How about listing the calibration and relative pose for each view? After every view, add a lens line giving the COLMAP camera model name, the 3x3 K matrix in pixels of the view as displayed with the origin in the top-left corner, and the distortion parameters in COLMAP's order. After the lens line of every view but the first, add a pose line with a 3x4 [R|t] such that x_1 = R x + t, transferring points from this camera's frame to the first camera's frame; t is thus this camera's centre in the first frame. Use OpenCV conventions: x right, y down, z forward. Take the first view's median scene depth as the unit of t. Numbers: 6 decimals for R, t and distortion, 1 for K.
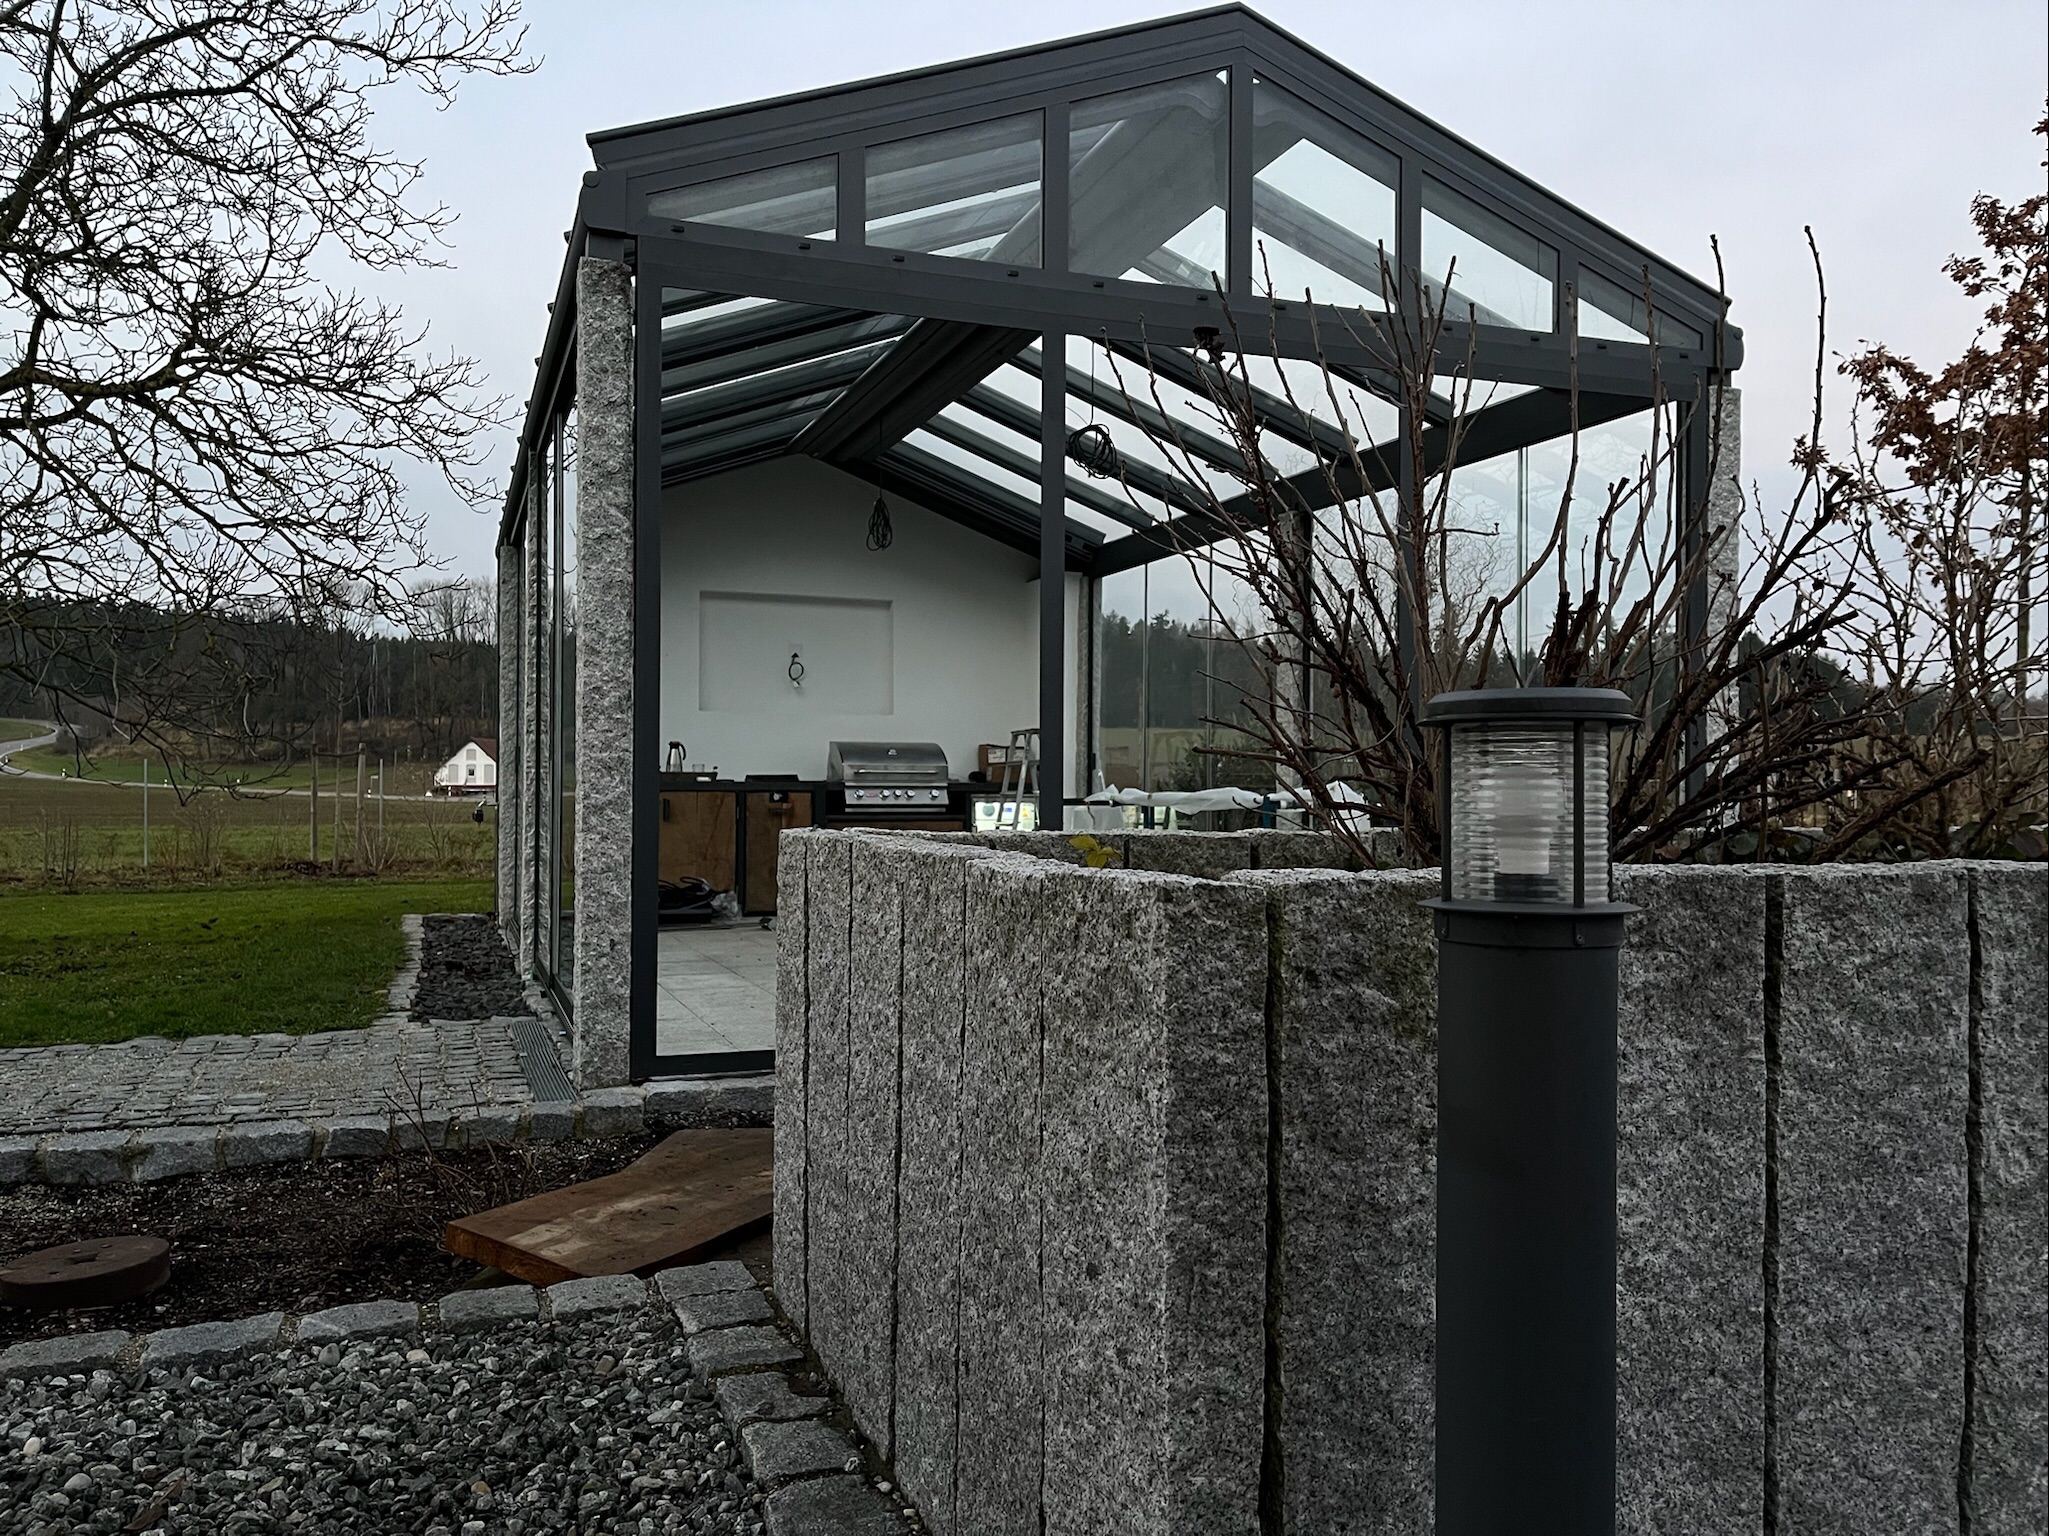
lens RADIAL K [[1567.1, 0, 1023.4], [0, 1567.1, 786.1], [0, 0, 1]] dist [0.052659, -0.065332]
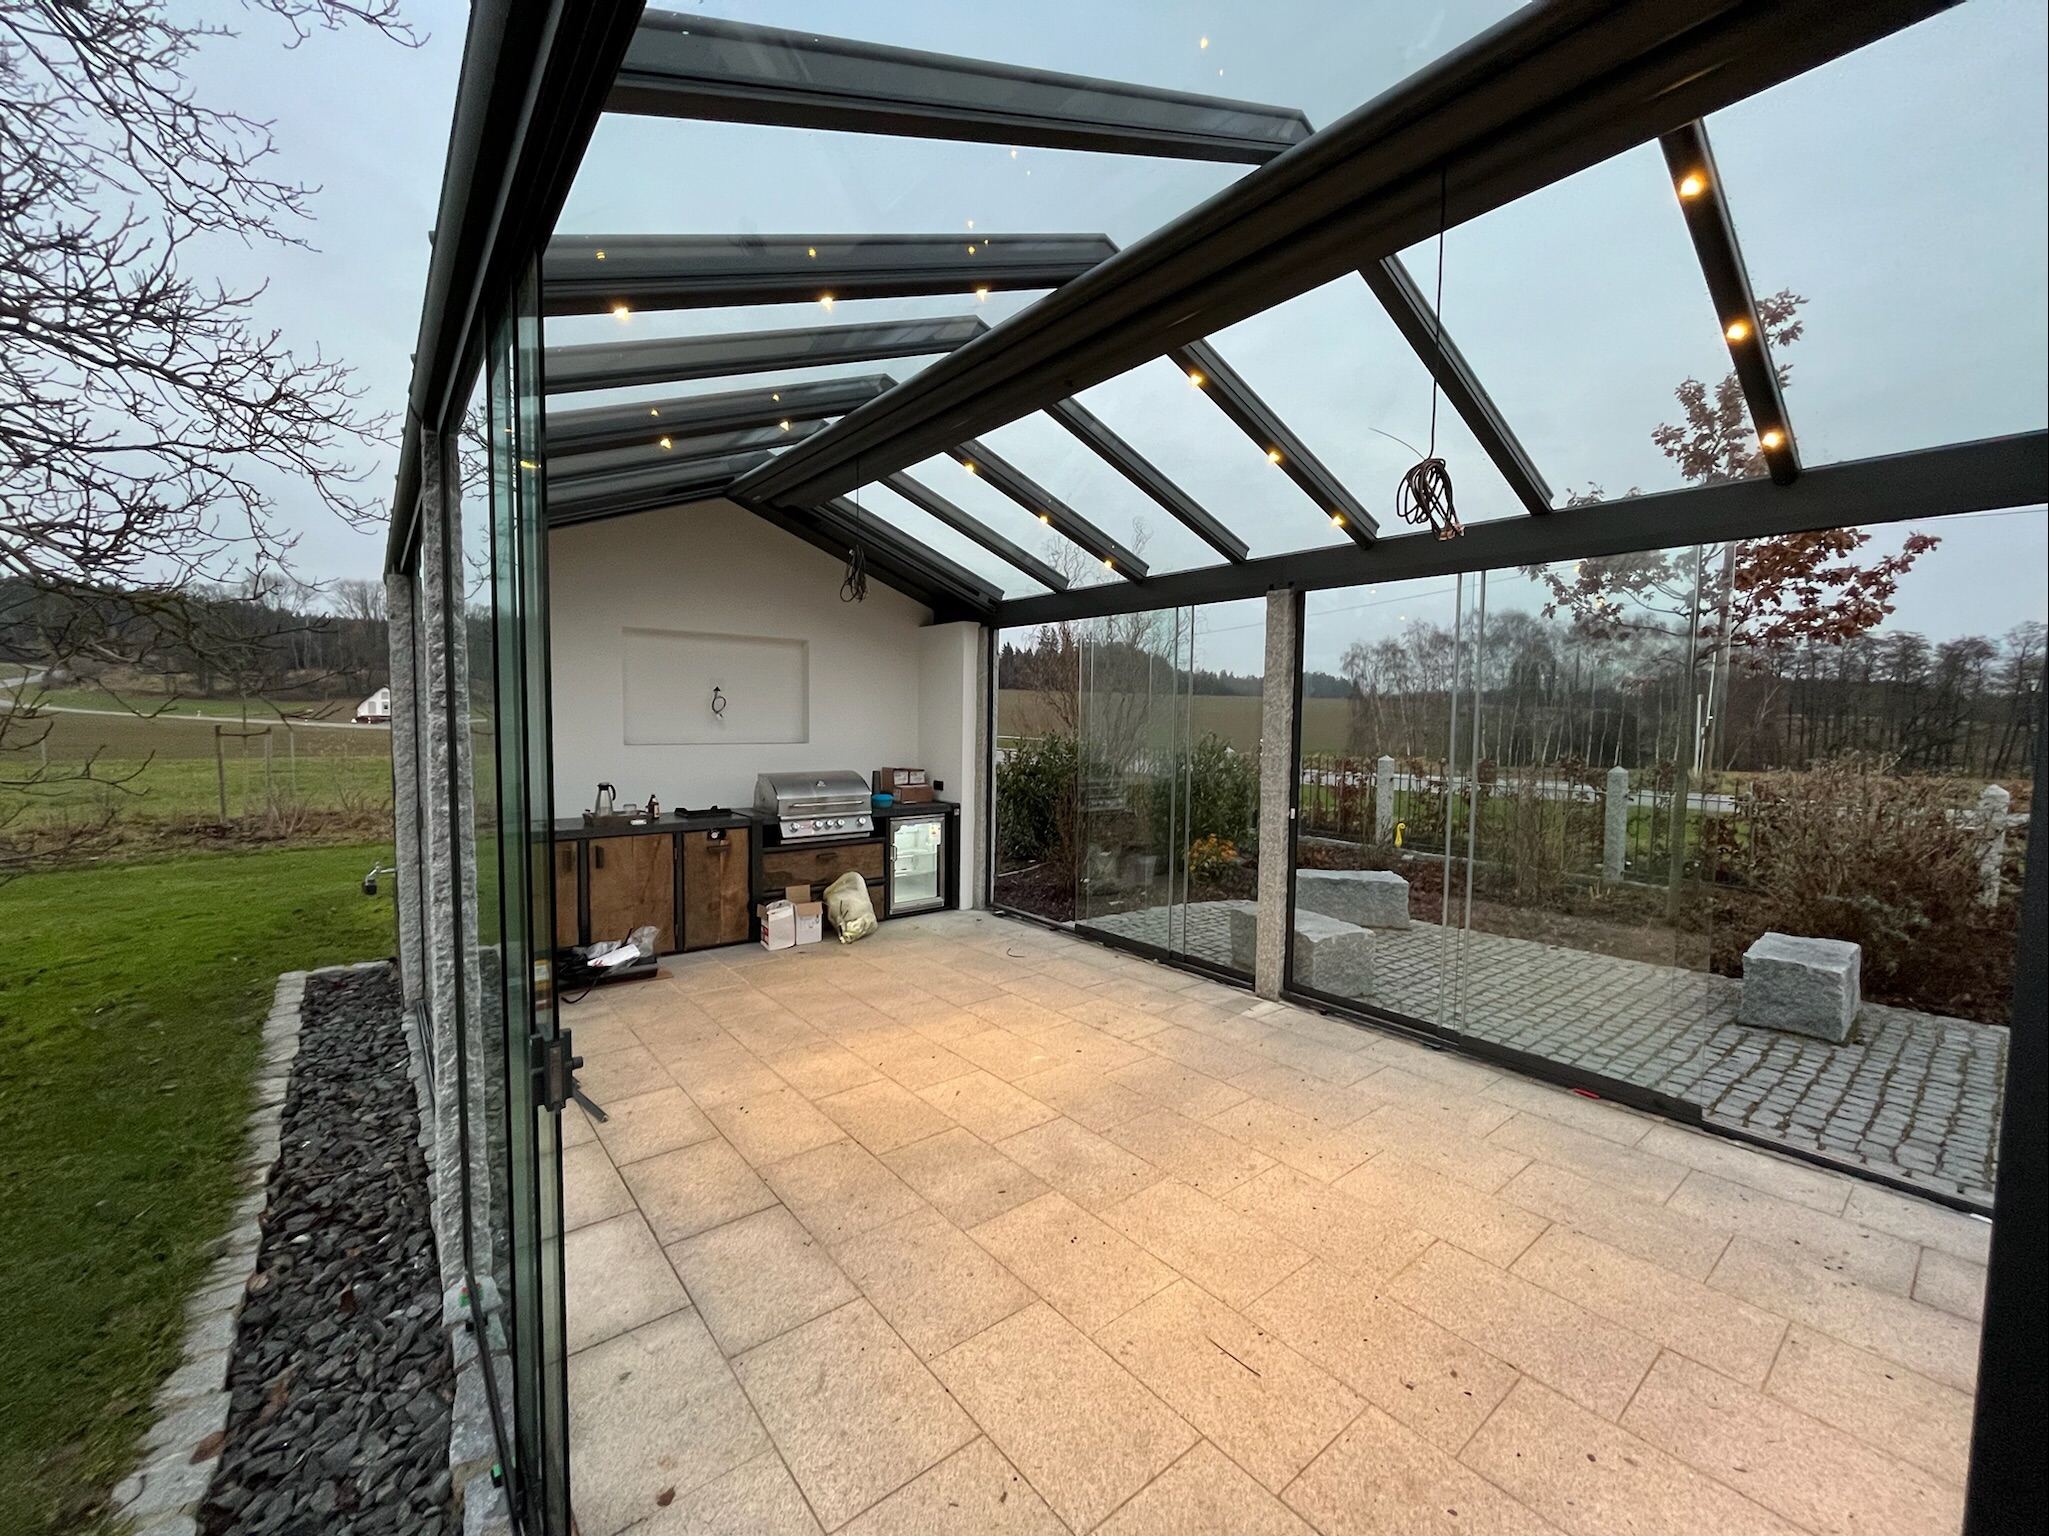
lens RADIAL K [[827.1, 0, 1020.7], [0, 827.1, 773.5], [0, 0, 1]] dist [-0.002220, -0.000542]
pose [[0.950363, -0.013254, 0.310860, -0.133235], [-0.008816, 0.997544, 0.069485, -0.071761], [-0.311018, -0.068776, 0.947912, 0.422022]]
